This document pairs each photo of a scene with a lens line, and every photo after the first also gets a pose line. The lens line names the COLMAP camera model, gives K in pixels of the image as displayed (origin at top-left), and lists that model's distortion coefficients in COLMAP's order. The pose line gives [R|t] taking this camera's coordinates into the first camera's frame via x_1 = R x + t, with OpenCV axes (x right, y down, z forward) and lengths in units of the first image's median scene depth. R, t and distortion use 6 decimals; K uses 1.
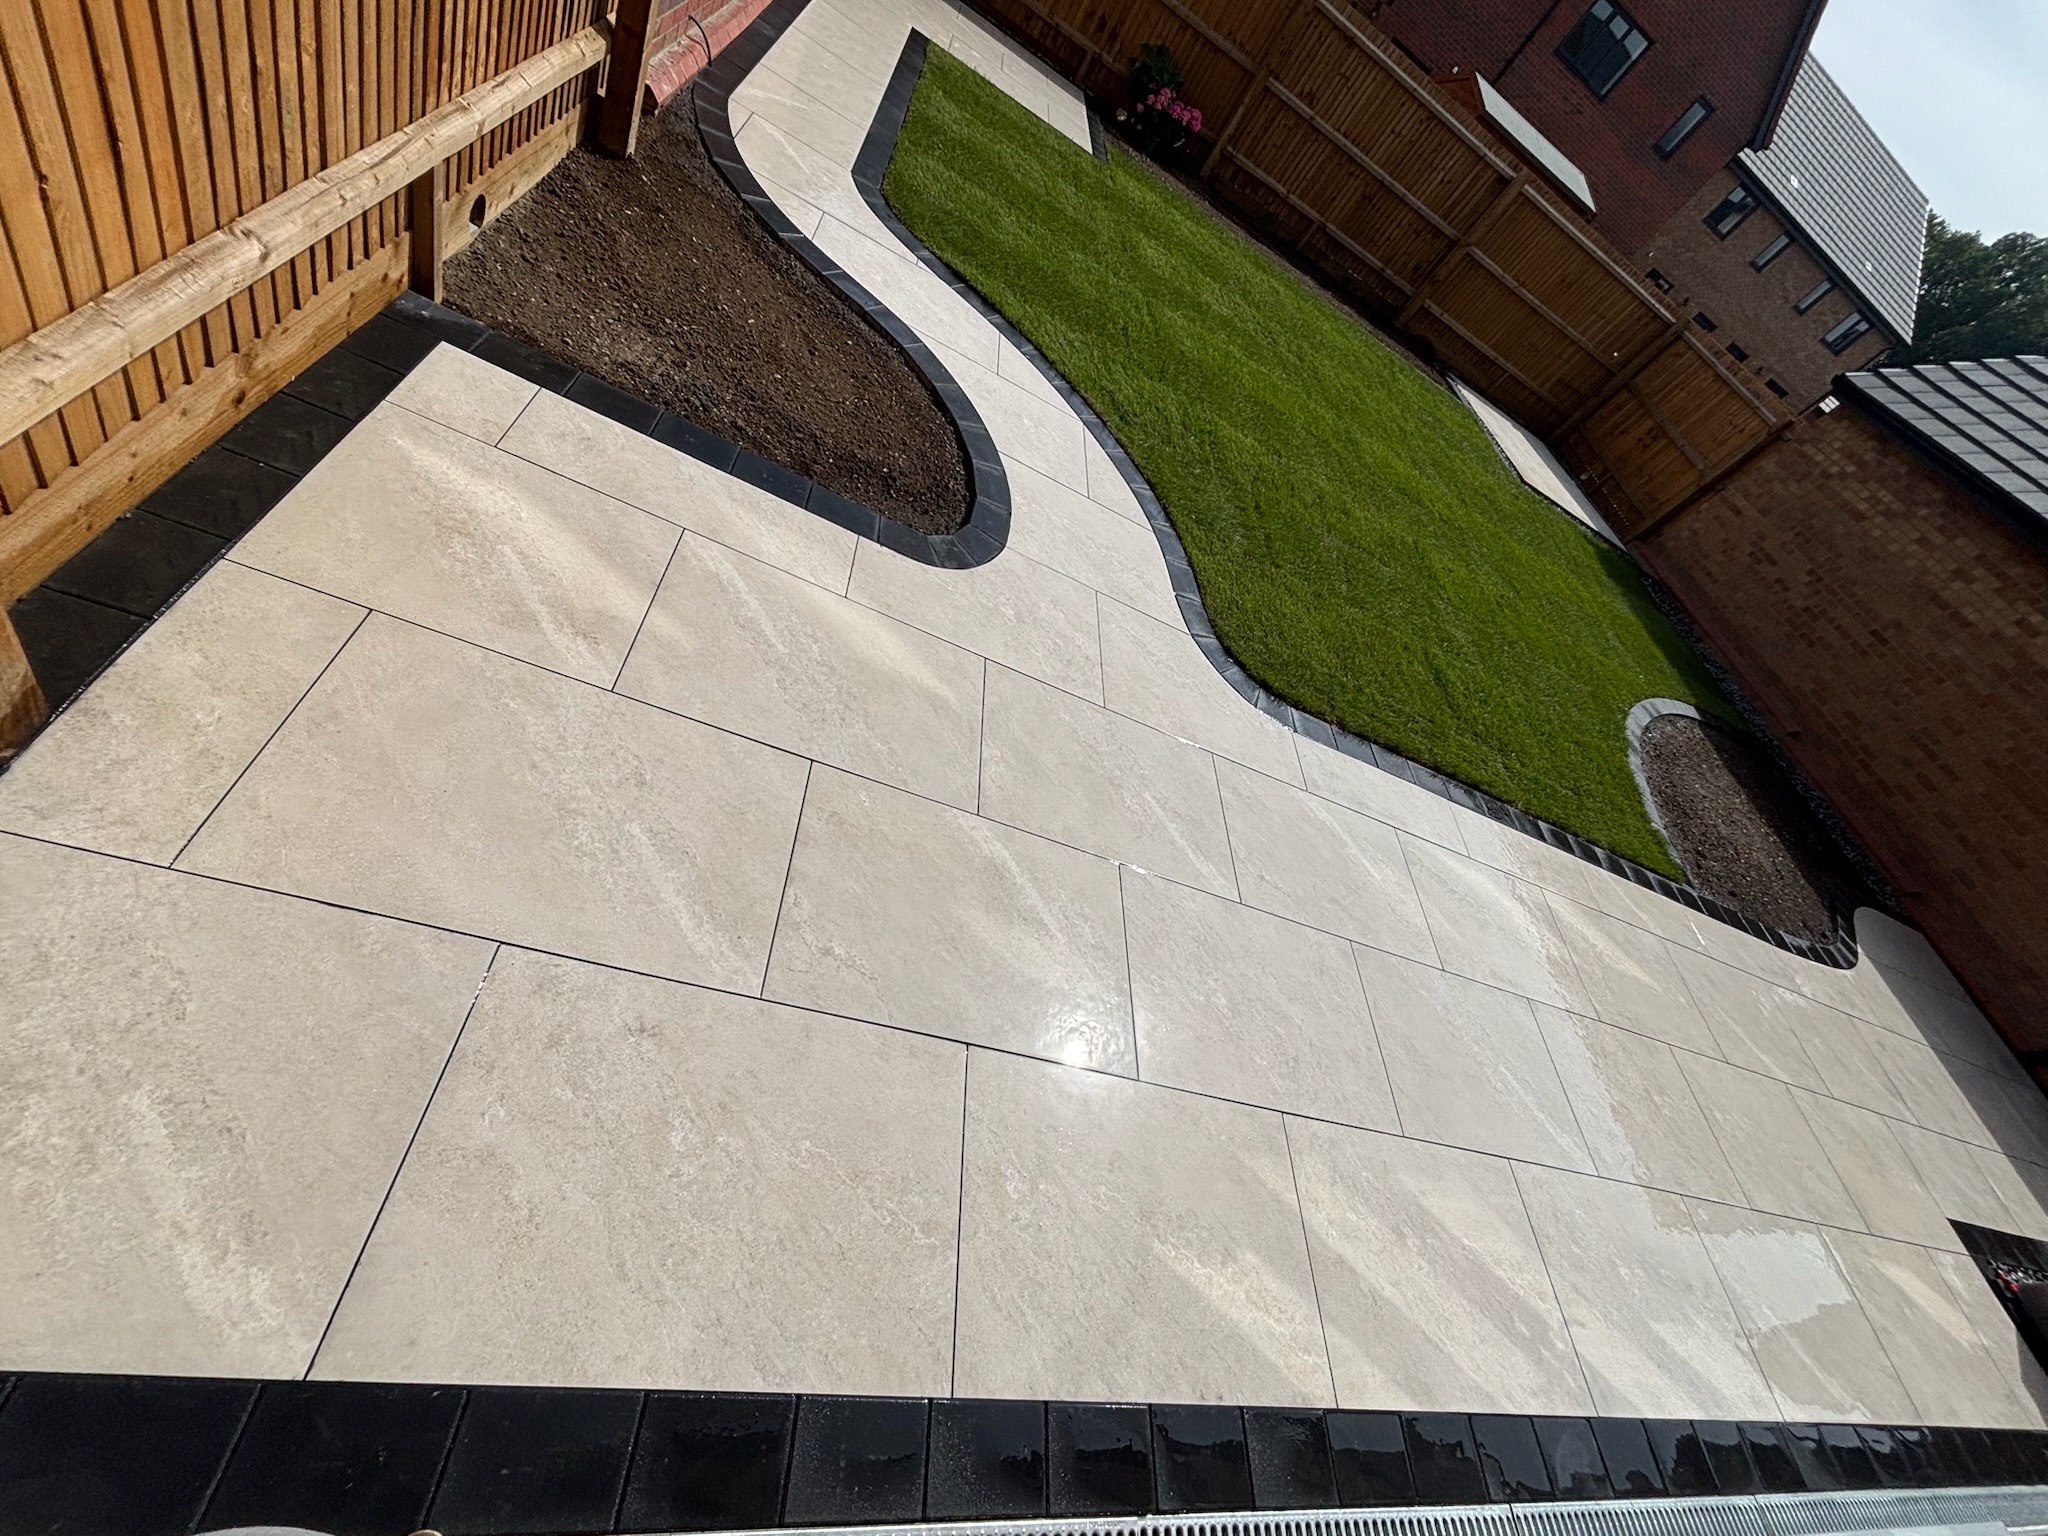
lens RADIAL K [[826.3, 0, 1024.0], [0, 826.3, 768.0], [0, 0, 1]] dist [0.001000, -0.000455]
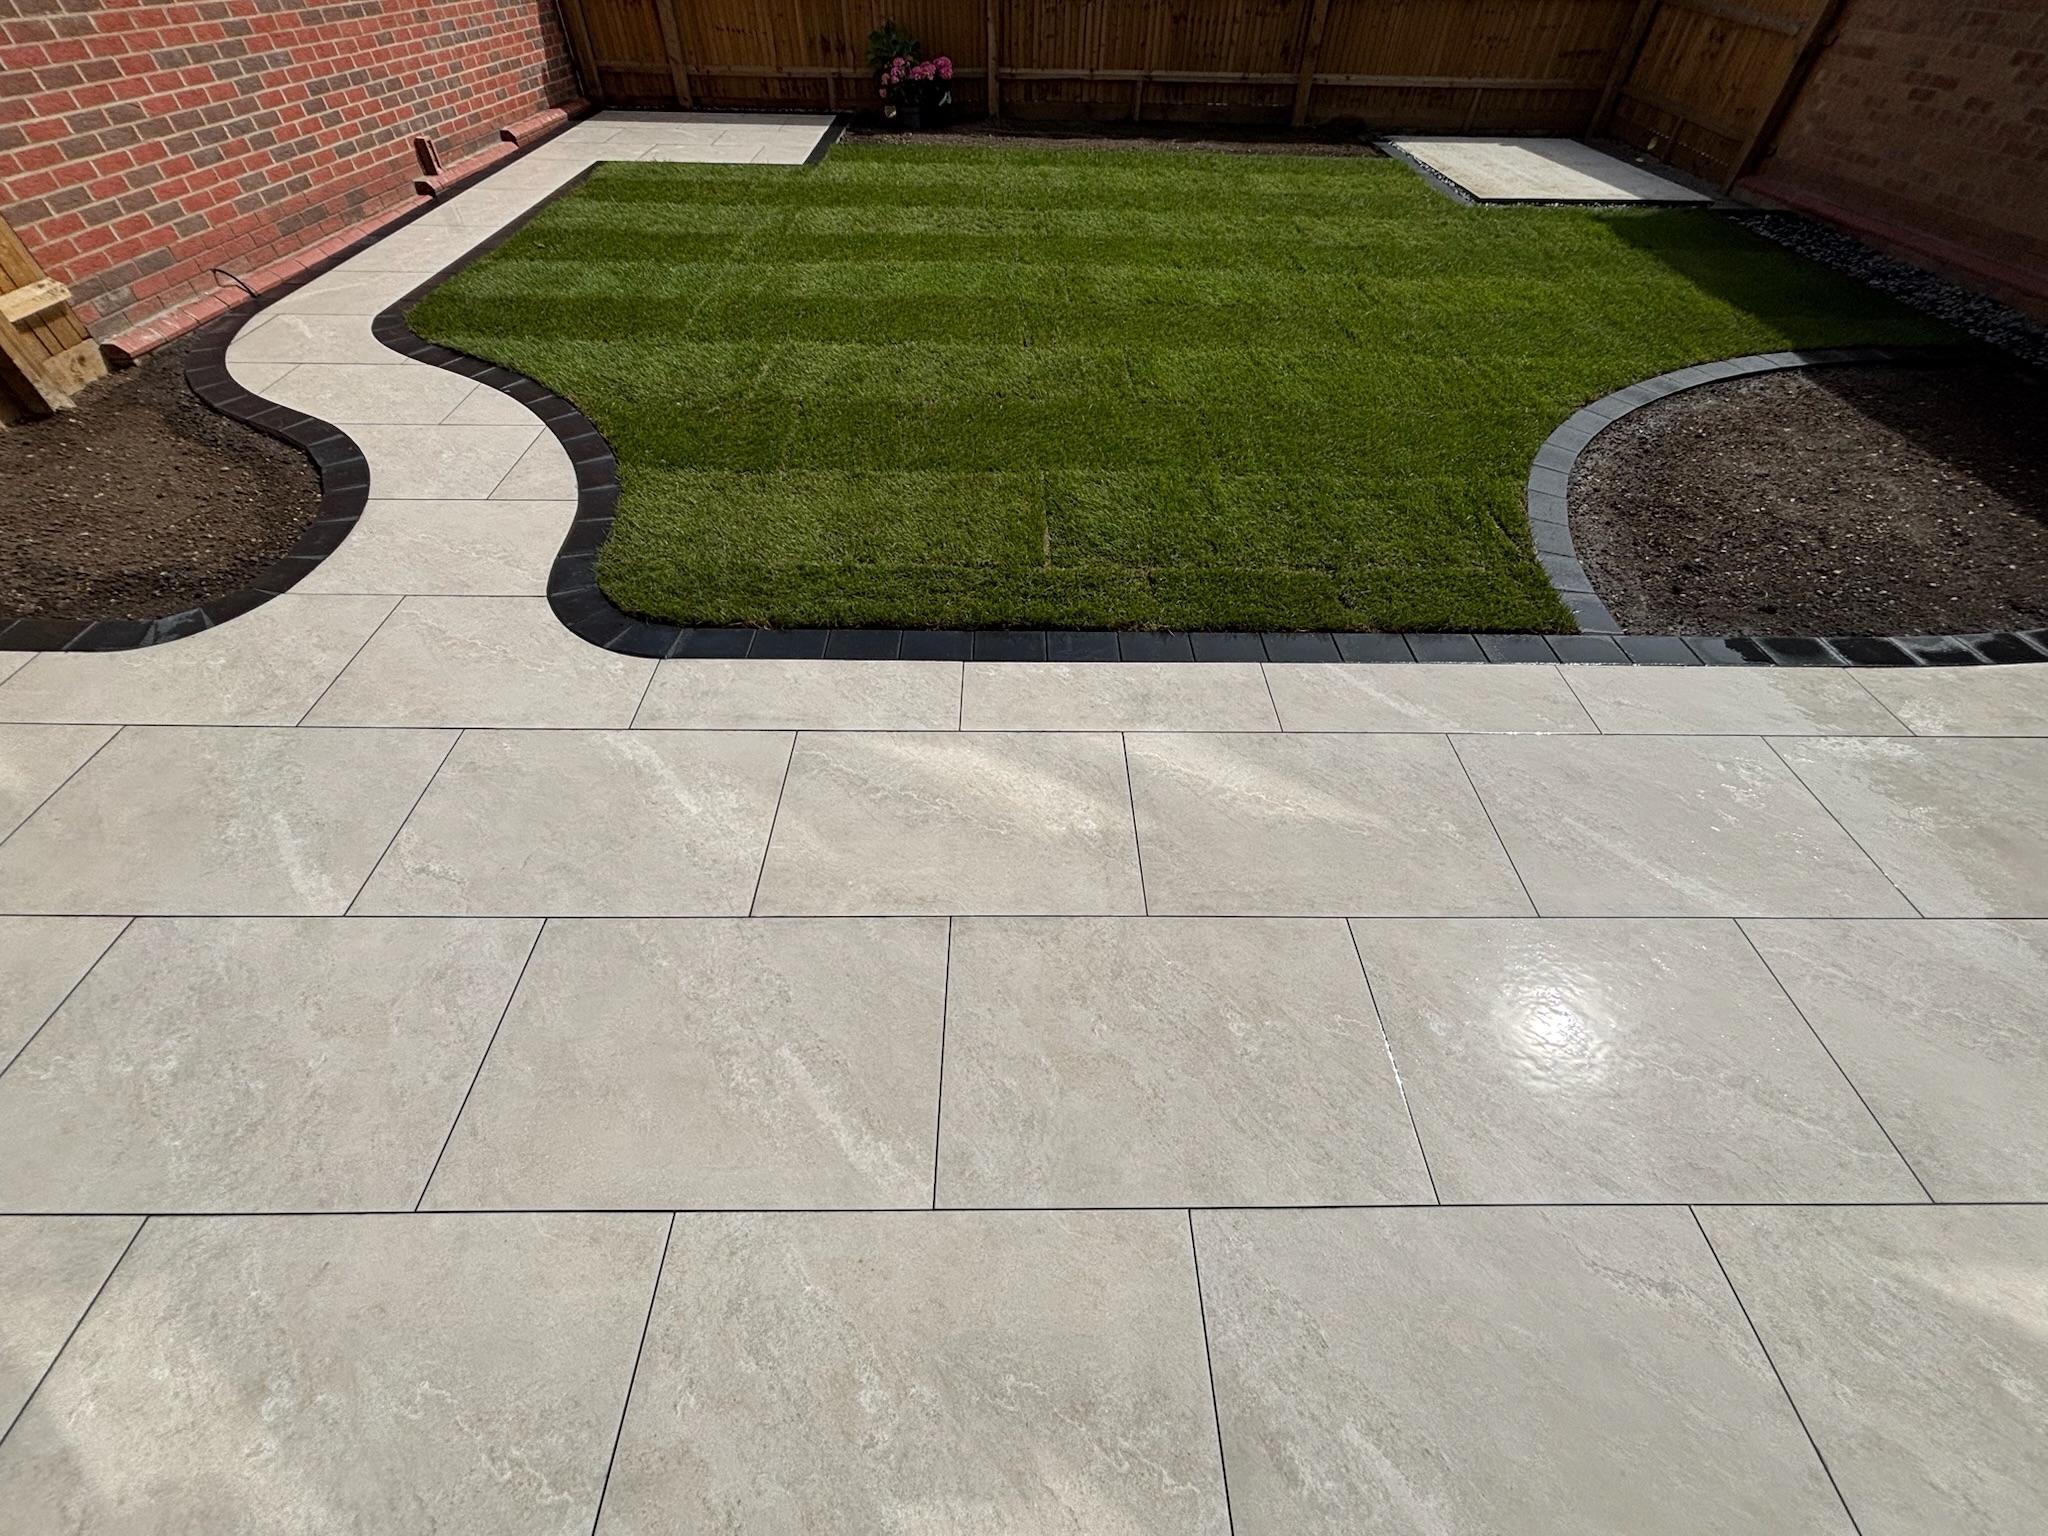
lens RADIAL K [[821.9, 0, 1027.2], [0, 821.9, 769.9], [0, 0, 1]] dist [-0.000699, -0.000111]
pose [[0.877537, -0.334601, -0.343470, 1.074887], [0.313192, 0.942351, -0.117838, 0.313221], [0.363098, -0.004164, 0.931742, 0.529426]]
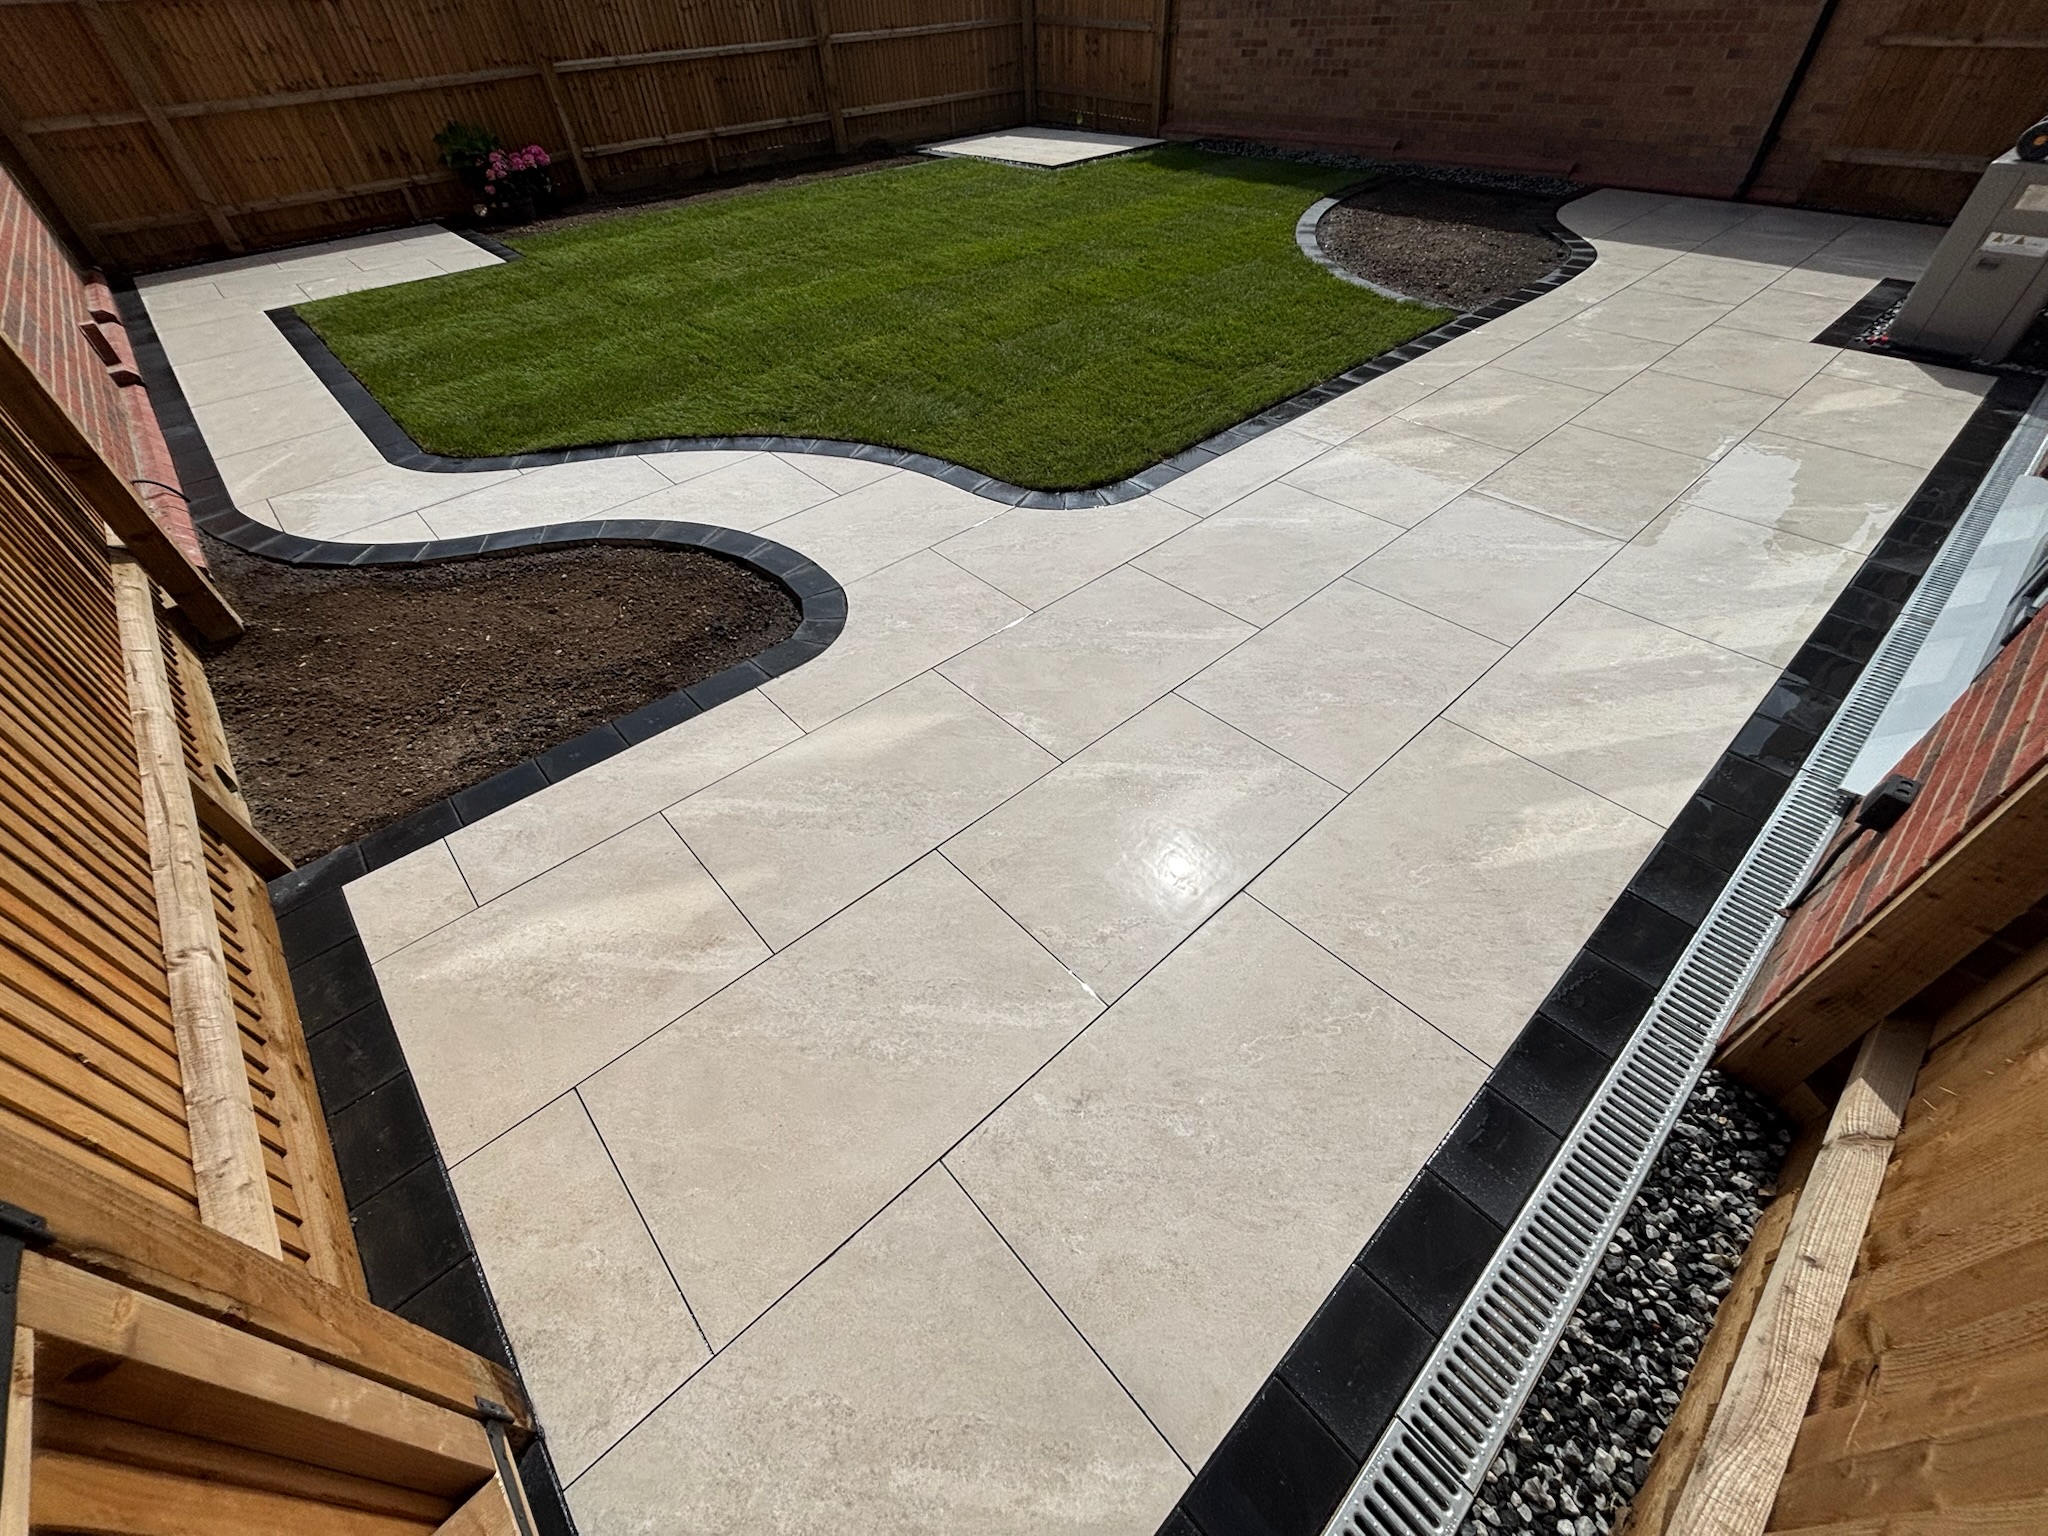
lens RADIAL K [[821.9, 0, 1027.2], [0, 821.9, 769.9], [0, 0, 1]] dist [-0.000699, -0.000111]
pose [[0.623569, -0.780100, 0.051049, -0.123753], [0.772748, 0.624950, 0.110901, -0.075737], [-0.118417, -0.029707, 0.992519, -0.033104]]
